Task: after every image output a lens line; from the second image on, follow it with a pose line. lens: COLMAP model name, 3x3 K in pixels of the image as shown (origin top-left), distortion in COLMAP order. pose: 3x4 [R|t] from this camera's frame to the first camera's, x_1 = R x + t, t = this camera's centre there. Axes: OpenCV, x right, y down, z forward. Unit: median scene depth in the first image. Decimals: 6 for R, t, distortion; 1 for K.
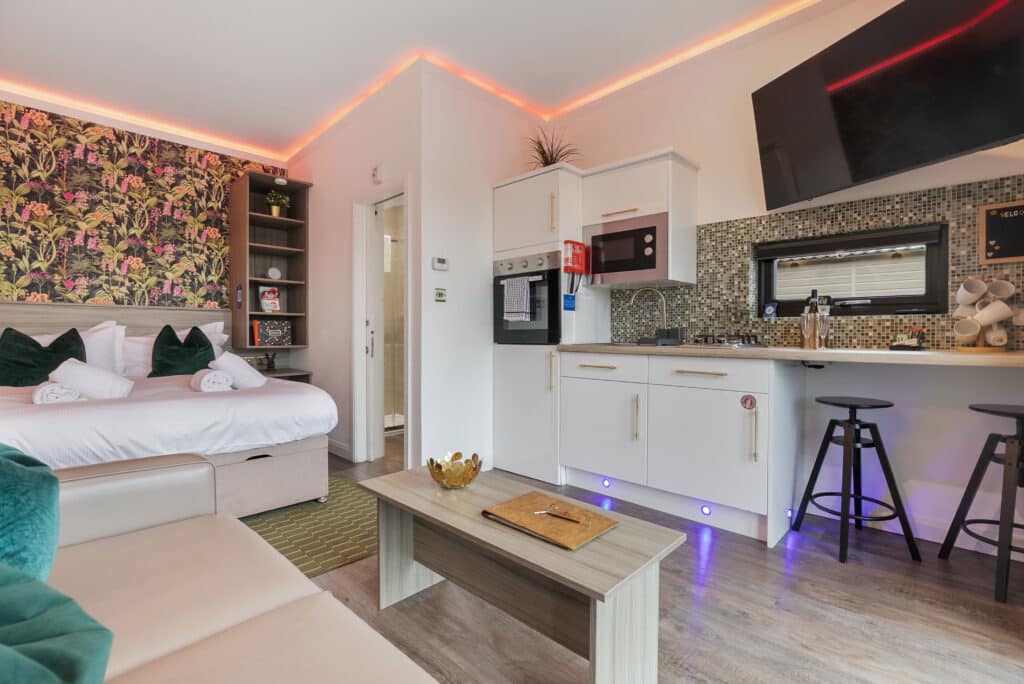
lens RADIAL K [[475.0, 0, 510.4], [0, 475.0, 341.8], [0, 0, 1]] dist [-0.020470, 0.010522]
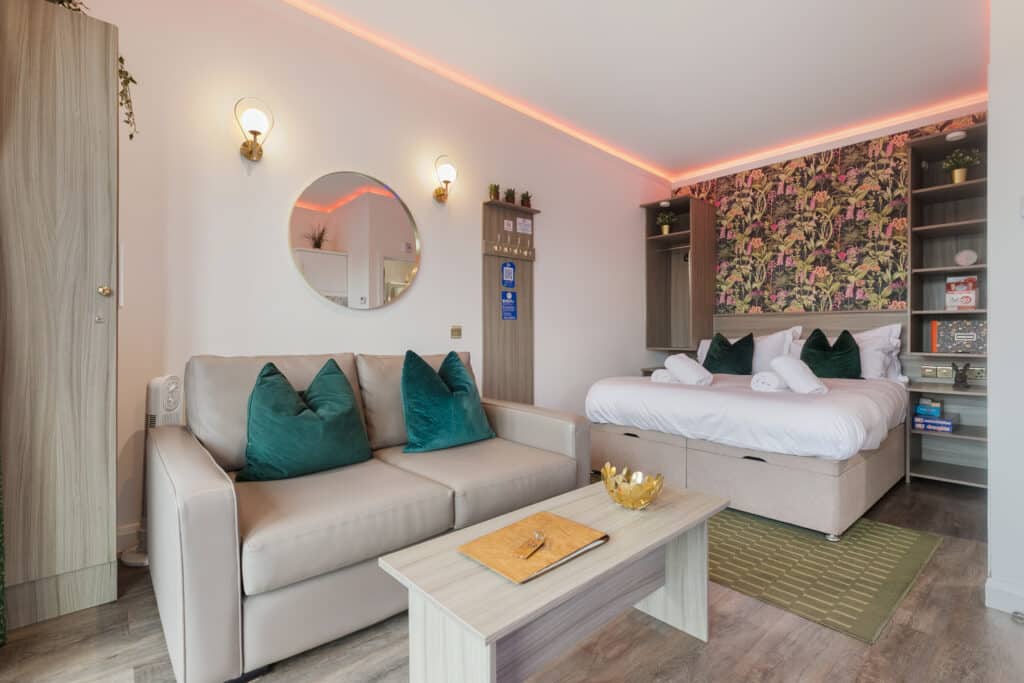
lens RADIAL K [[484.0, 0, 507.8], [0, 484.0, 339.3], [0, 0, 1]] dist [0.001397, 0.000393]
pose [[-0.081446, 0.002654, -0.996674, 0.376846], [-0.020350, 0.999784, 0.004325, -0.003373], [0.996470, 0.020634, -0.081375, 0.384769]]
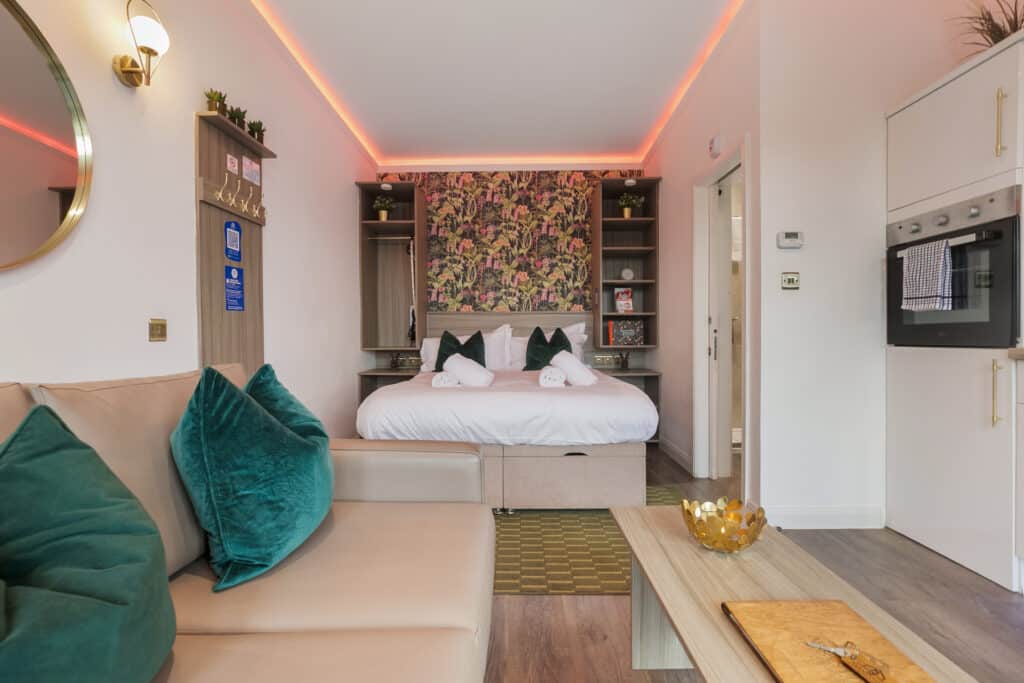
lens RADIAL K [[475.0, 0, 510.4], [0, 475.0, 341.3], [0, 0, 1]] dist [-0.020470, 0.010522]
pose [[0.684510, 0.003422, -0.728996, 0.082905], [-0.004048, 0.999991, 0.000894, -0.000441], [0.728993, 0.002339, 0.684518, 0.134240]]
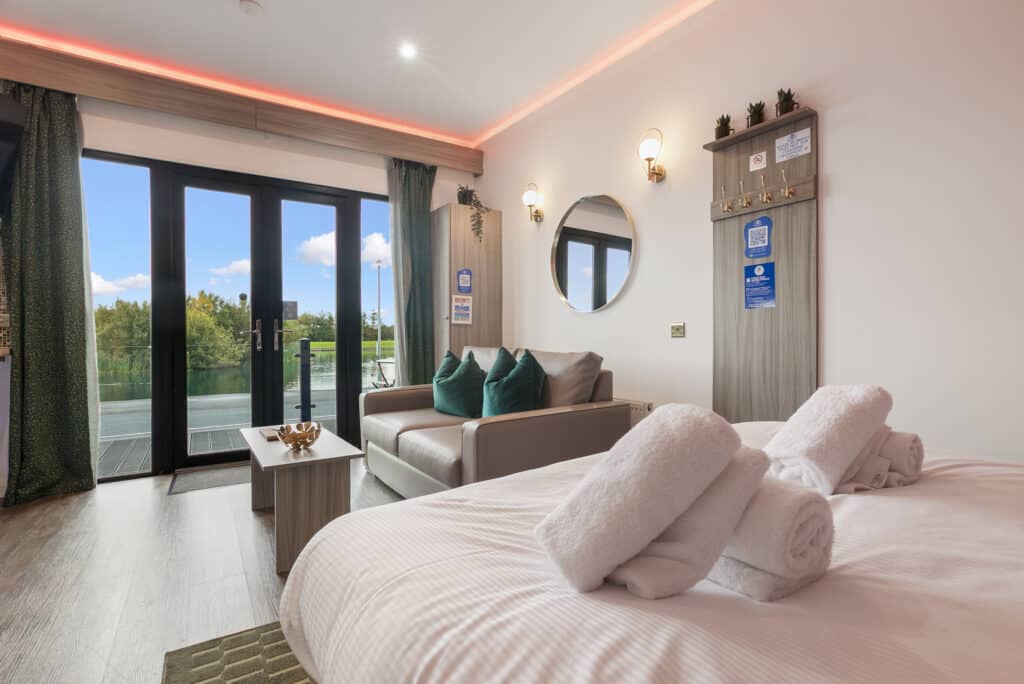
lens RADIAL K [[475.0, 0, 510.4], [0, 475.0, 341.8], [0, 0, 1]] dist [-0.020470, 0.010522]
pose [[-0.978233, -0.005628, 0.207435, -0.453664], [0.000691, 0.999538, 0.030377, -0.014574], [-0.207510, 0.029859, -0.977777, 1.003455]]
